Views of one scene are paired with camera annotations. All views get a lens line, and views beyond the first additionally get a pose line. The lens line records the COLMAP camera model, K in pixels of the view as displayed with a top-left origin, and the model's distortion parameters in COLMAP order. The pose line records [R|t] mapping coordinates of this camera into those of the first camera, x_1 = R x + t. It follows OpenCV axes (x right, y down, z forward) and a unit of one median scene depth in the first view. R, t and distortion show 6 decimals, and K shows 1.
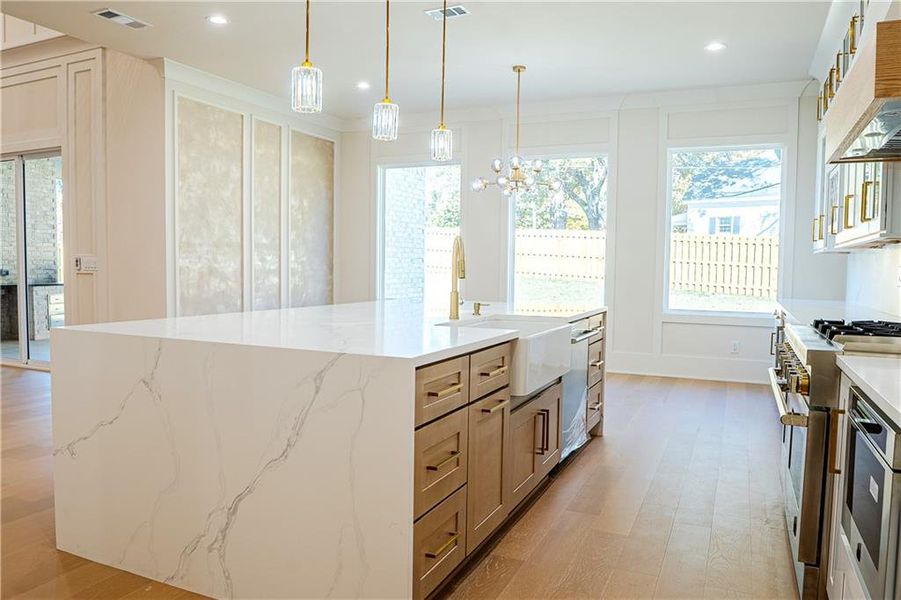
lens RADIAL K [[677.1, 0, 424.8], [0, 677.1, 306.3], [0, 0, 1]] dist [-0.063271, 0.003910]
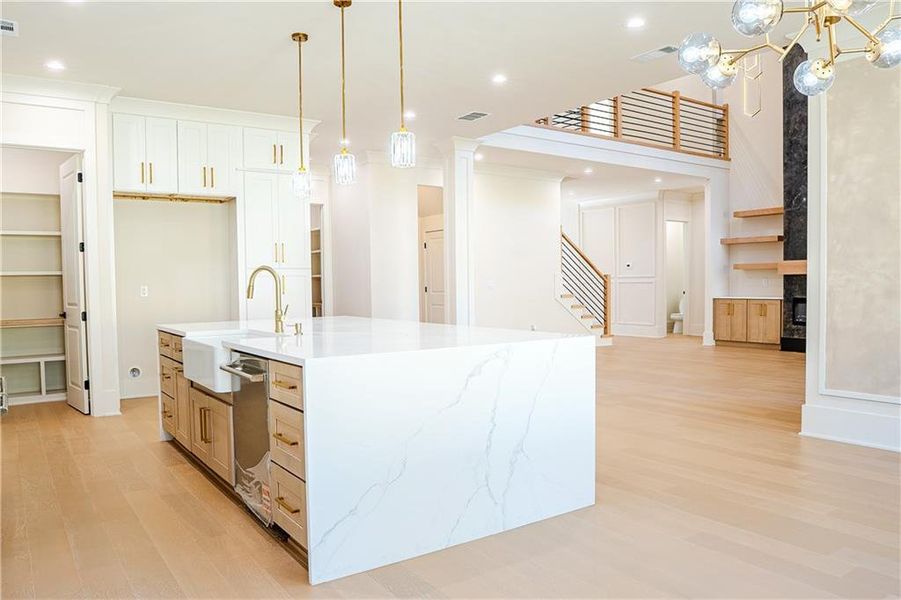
lens RADIAL K [[640.5, 0, 446.2], [0, 640.5, 303.6], [0, 0, 1]] dist [-0.068025, 0.024642]
pose [[-0.506013, 0.030126, -0.862000, 0.477143], [-0.043854, 0.997199, 0.060595, -0.063657], [0.861410, 0.068464, -0.503274, 0.988798]]
